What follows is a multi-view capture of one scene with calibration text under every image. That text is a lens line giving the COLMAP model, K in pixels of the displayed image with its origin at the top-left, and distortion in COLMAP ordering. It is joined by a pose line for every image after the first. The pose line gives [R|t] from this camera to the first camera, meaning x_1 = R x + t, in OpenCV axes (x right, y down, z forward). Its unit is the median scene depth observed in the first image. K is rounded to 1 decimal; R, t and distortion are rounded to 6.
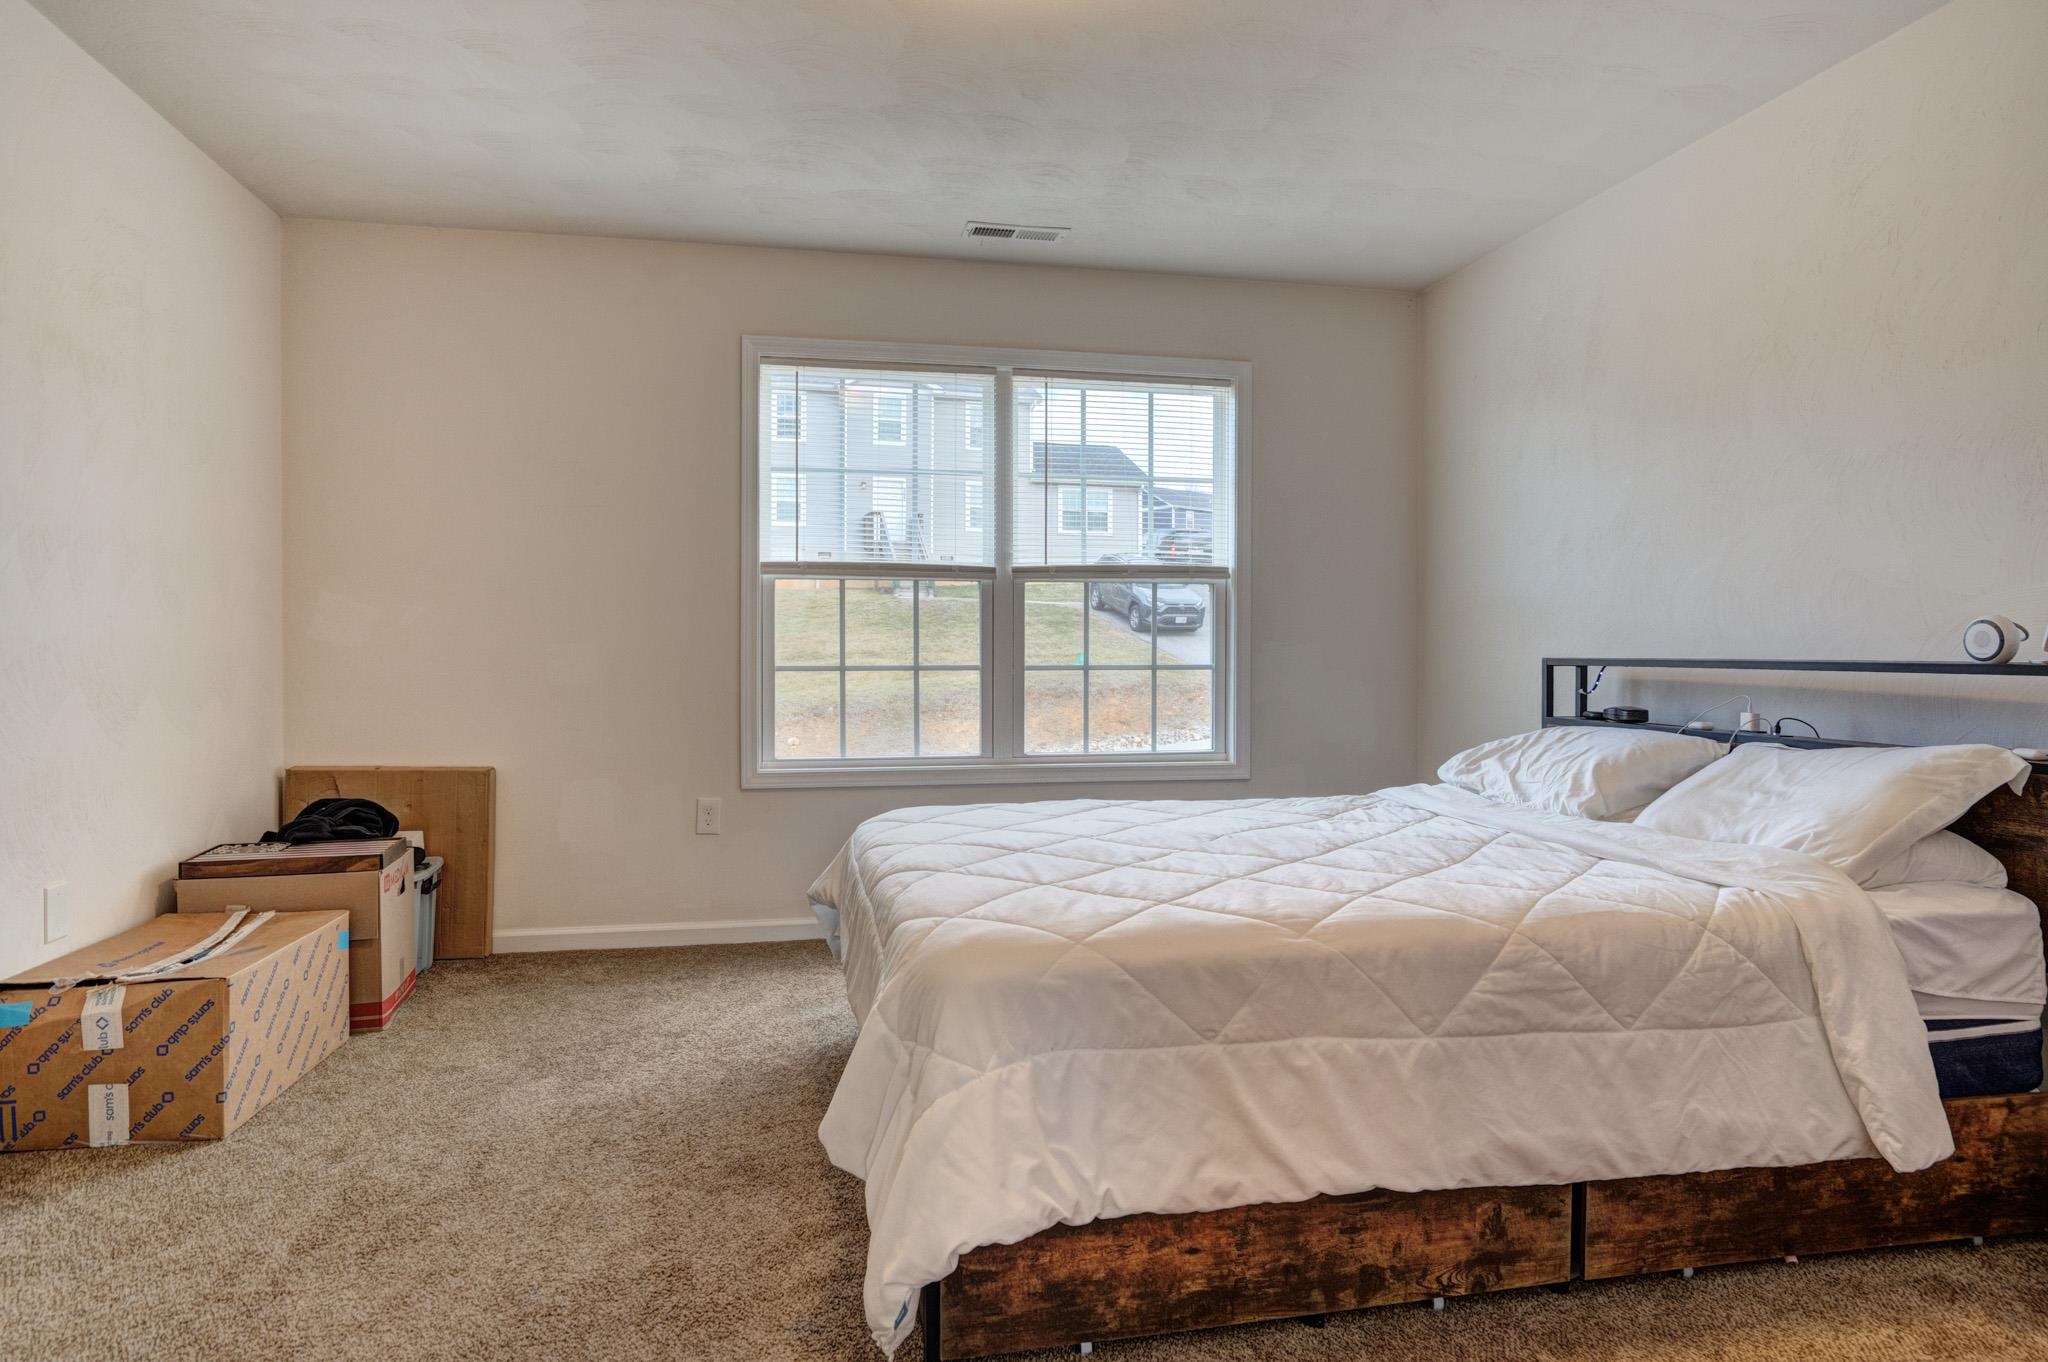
lens RADIAL K [[1141.3, 0, 1008.6], [0, 1141.3, 661.9], [0, 0, 1]] dist [-0.035894, 0.029489]
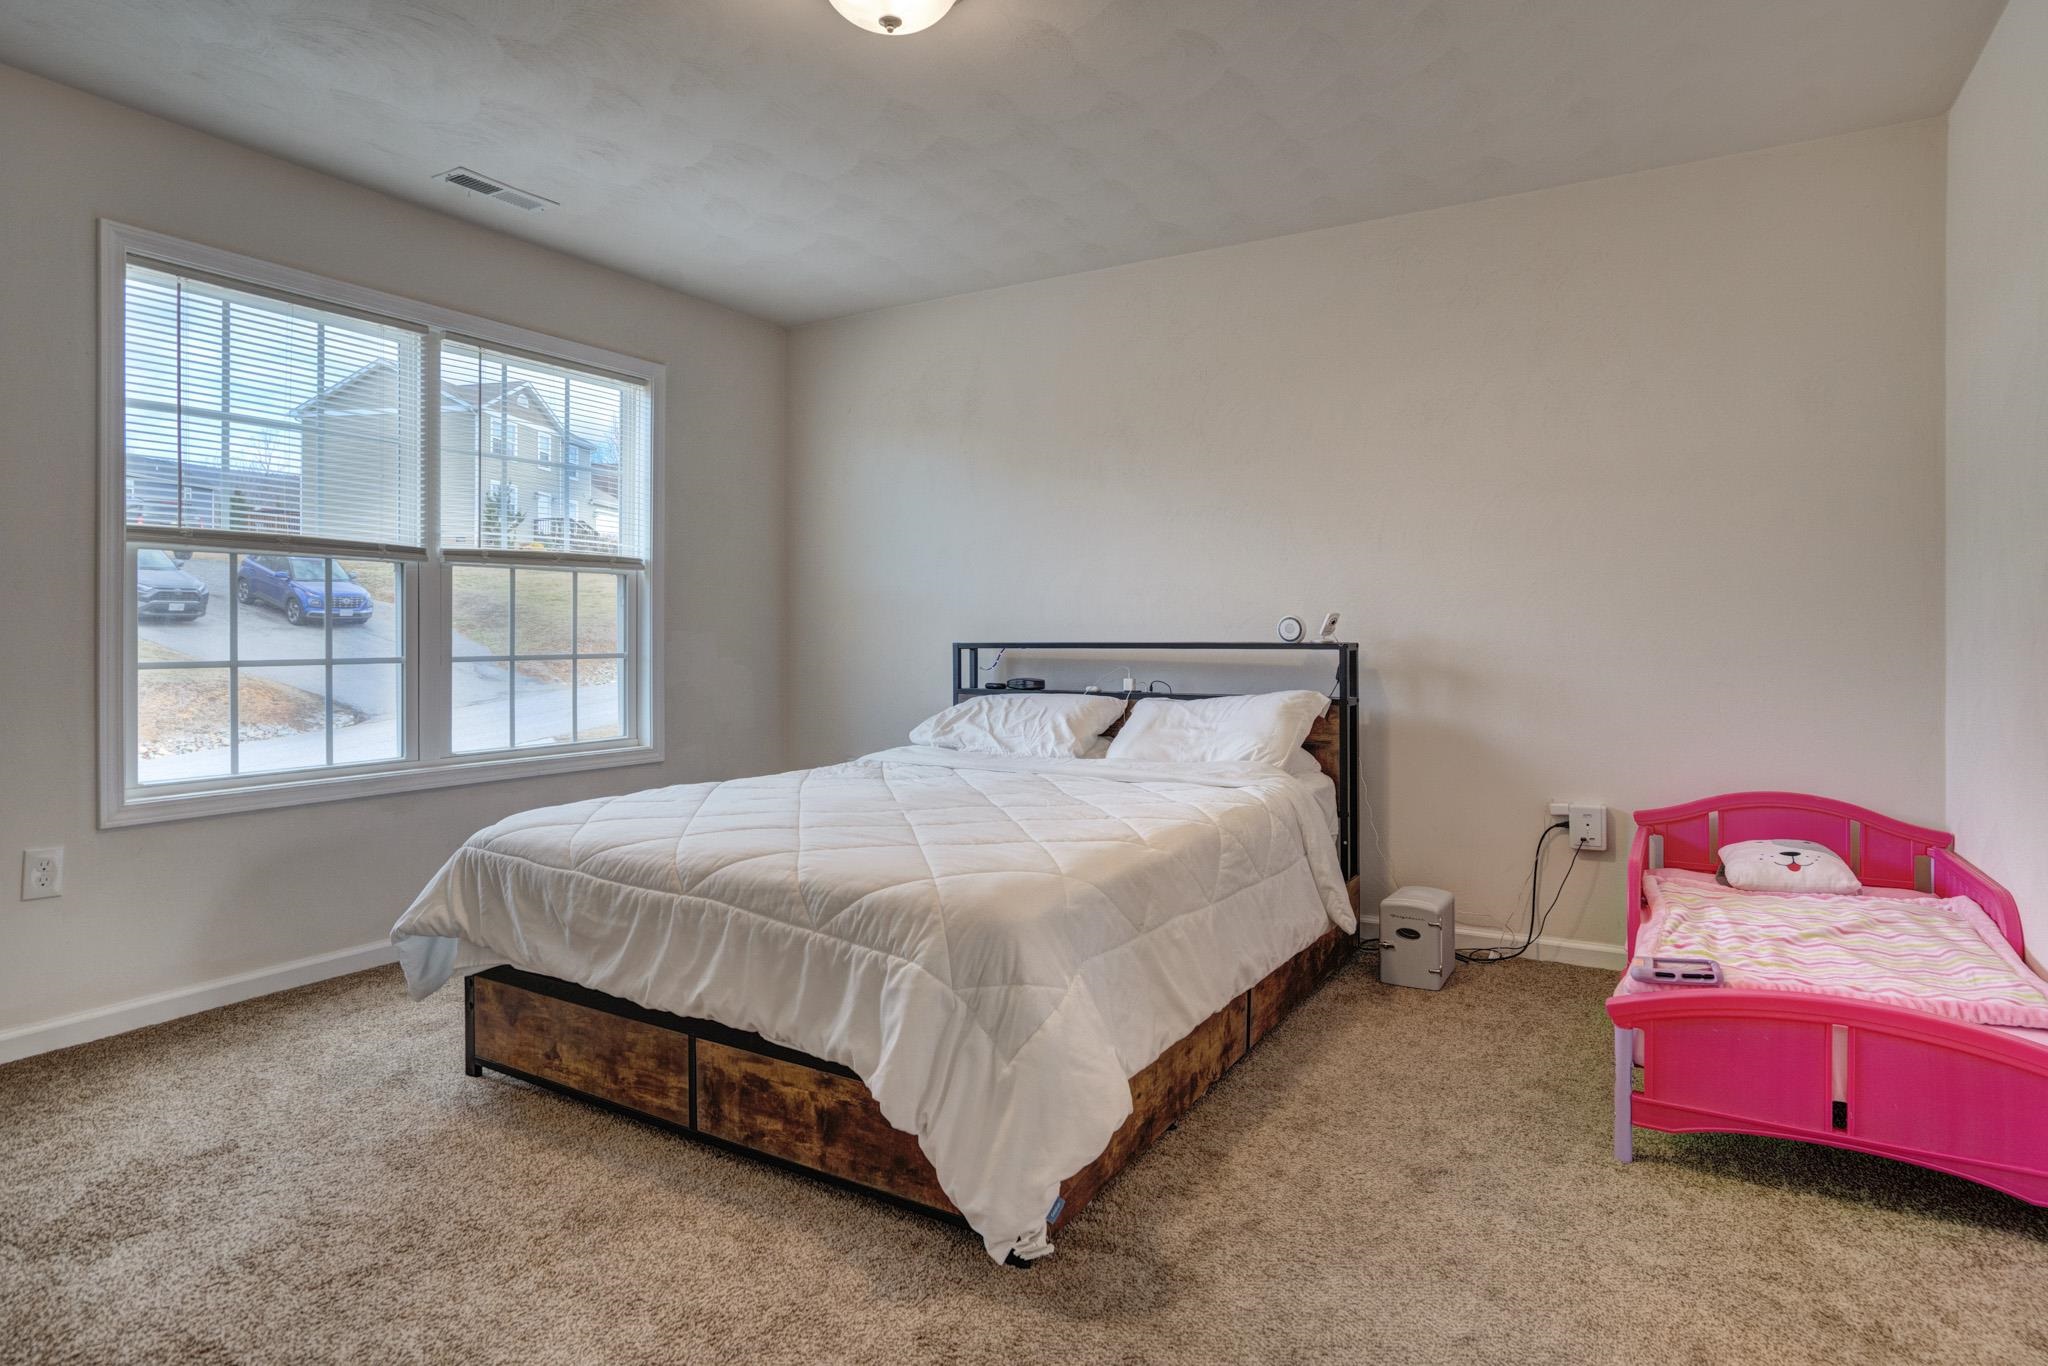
lens RADIAL K [[1065.7, 0, 1021.3], [0, 1065.7, 642.1], [0, 0, 1]] dist [-0.028582, 0.025824]
pose [[0.701608, -0.007176, 0.712527, -0.365703], [0.012768, 0.999915, -0.002502, -0.000783], [-0.712448, 0.010853, 0.701641, 0.105849]]
